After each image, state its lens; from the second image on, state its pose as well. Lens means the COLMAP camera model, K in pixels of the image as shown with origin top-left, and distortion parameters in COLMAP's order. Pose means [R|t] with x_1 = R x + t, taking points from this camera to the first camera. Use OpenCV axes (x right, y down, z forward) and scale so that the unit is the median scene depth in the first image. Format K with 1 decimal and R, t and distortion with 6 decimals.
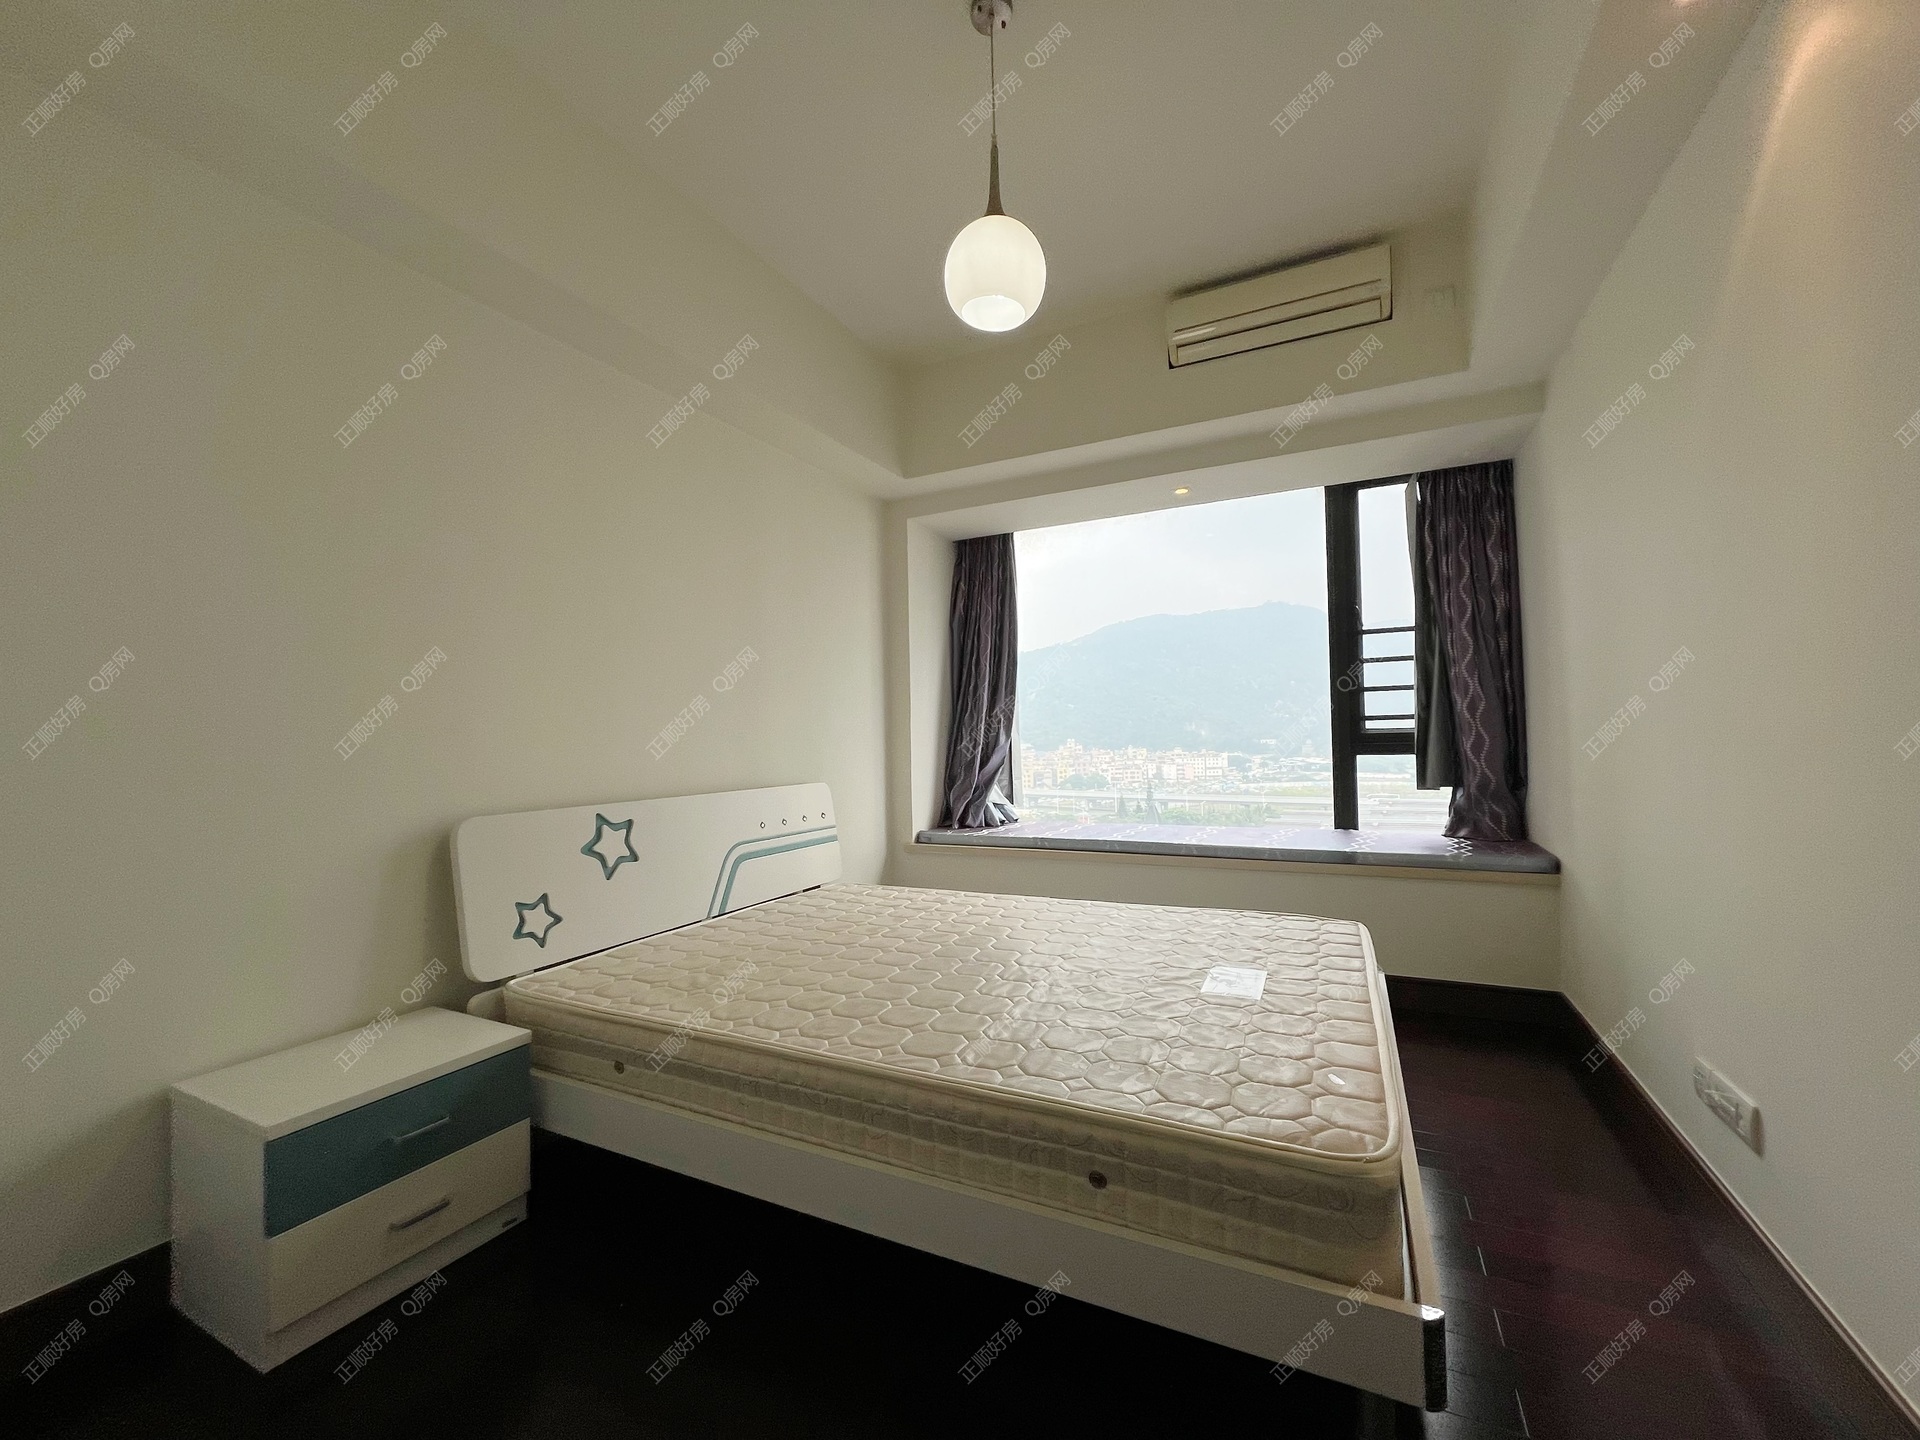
lens RADIAL K [[768.2, 0, 964.3], [0, 768.2, 722.6], [0, 0, 1]] dist [0.001011, -0.000007]
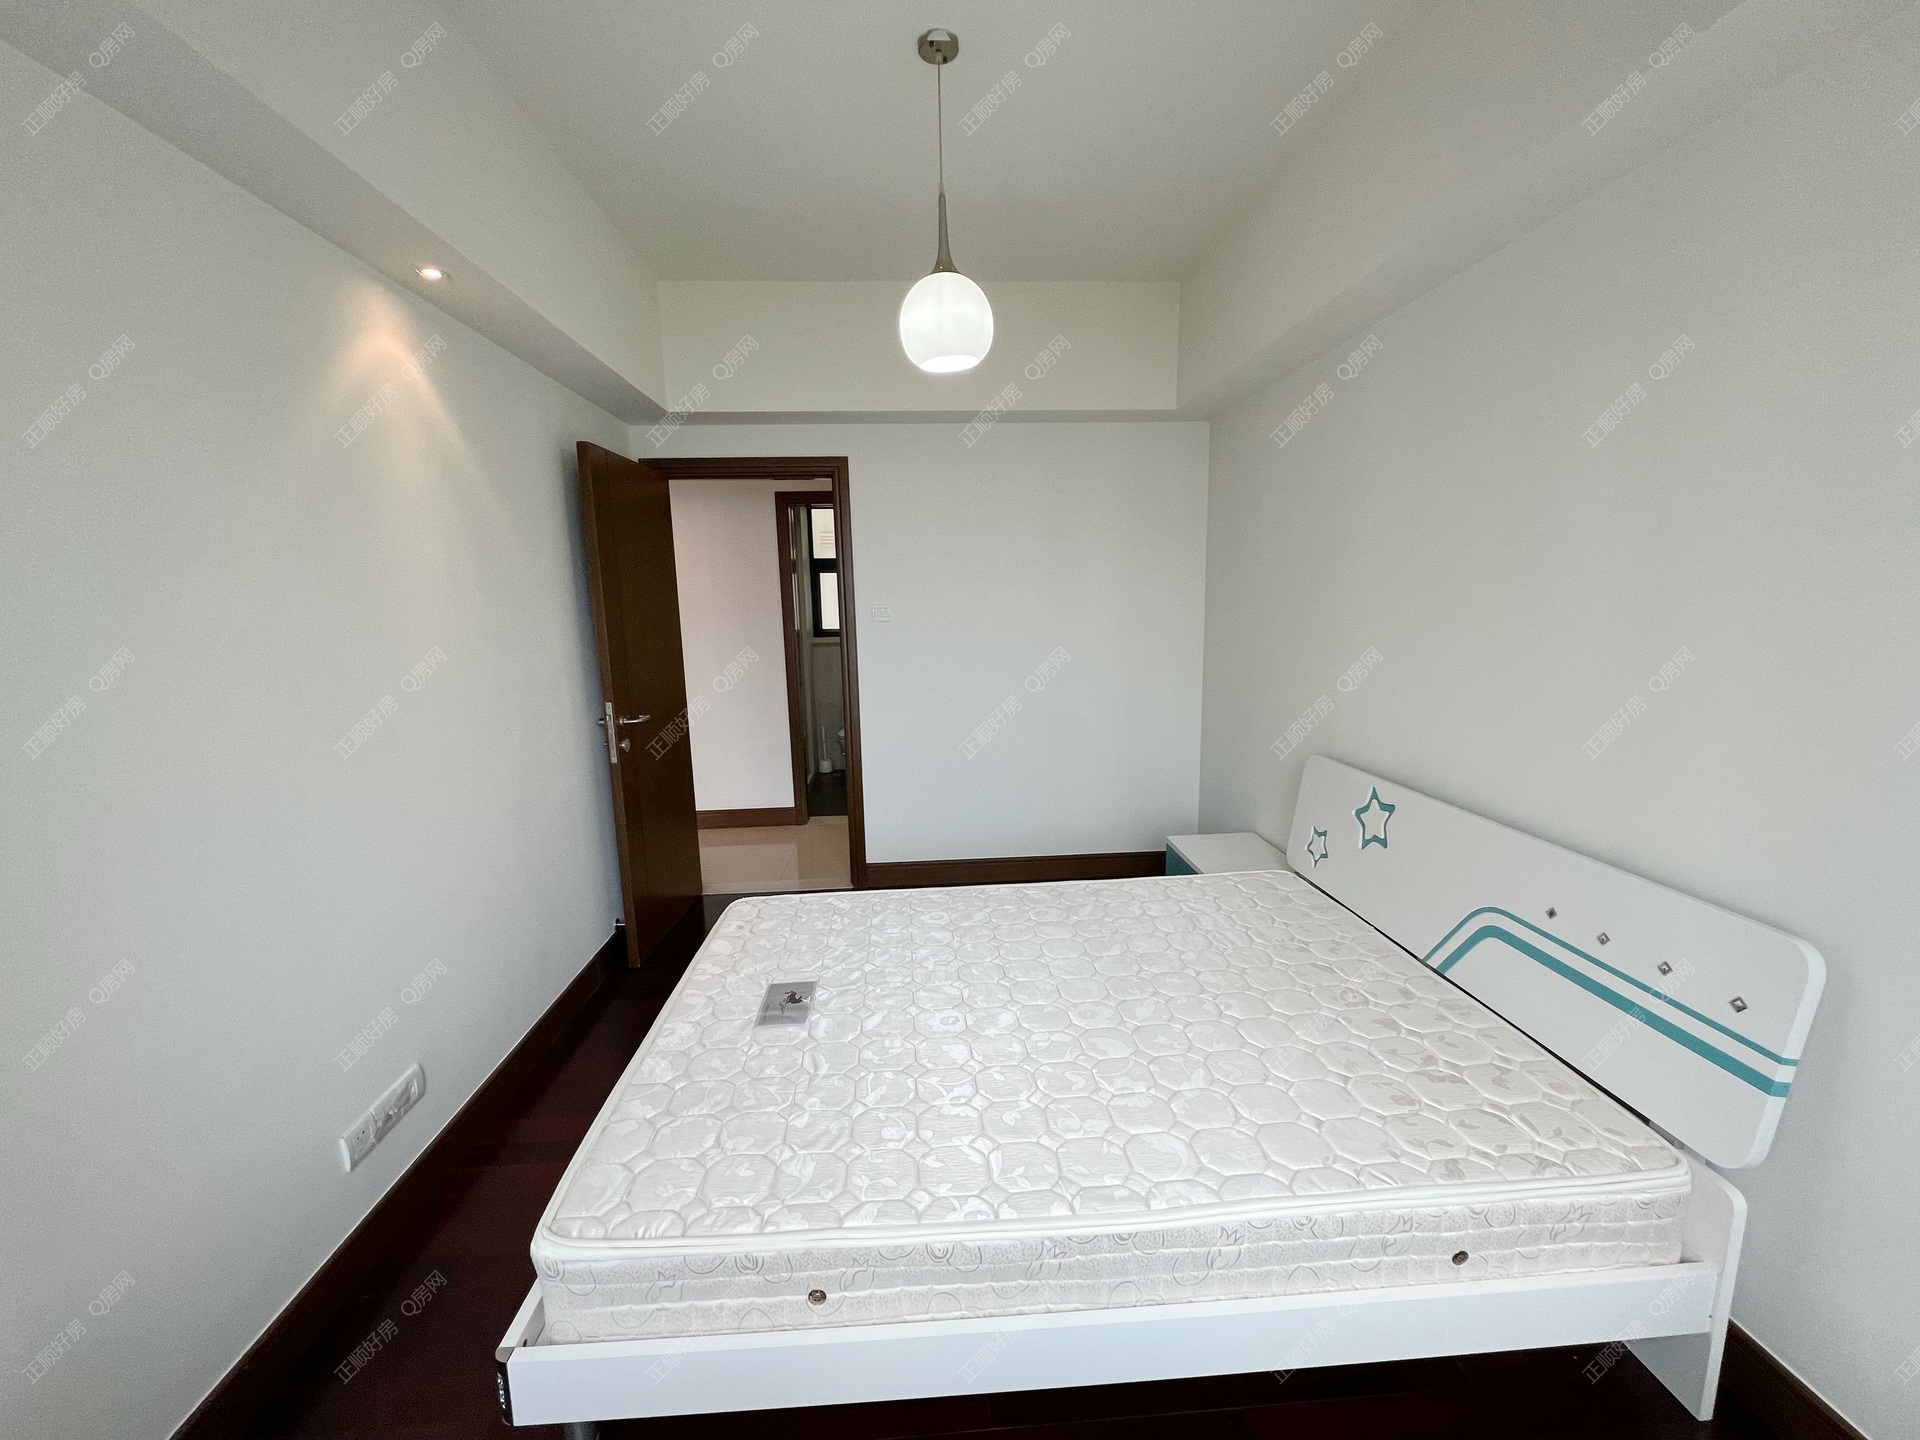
lens RADIAL K [[768.2, 0, 964.3], [0, 768.2, 722.6], [0, 0, 1]] dist [0.001011, -0.000007]
pose [[-0.867747, 0.115666, -0.483359, 0.495740], [0.047450, 0.987380, 0.151092, -0.150558], [0.494736, 0.108174, -0.862285, 1.627126]]
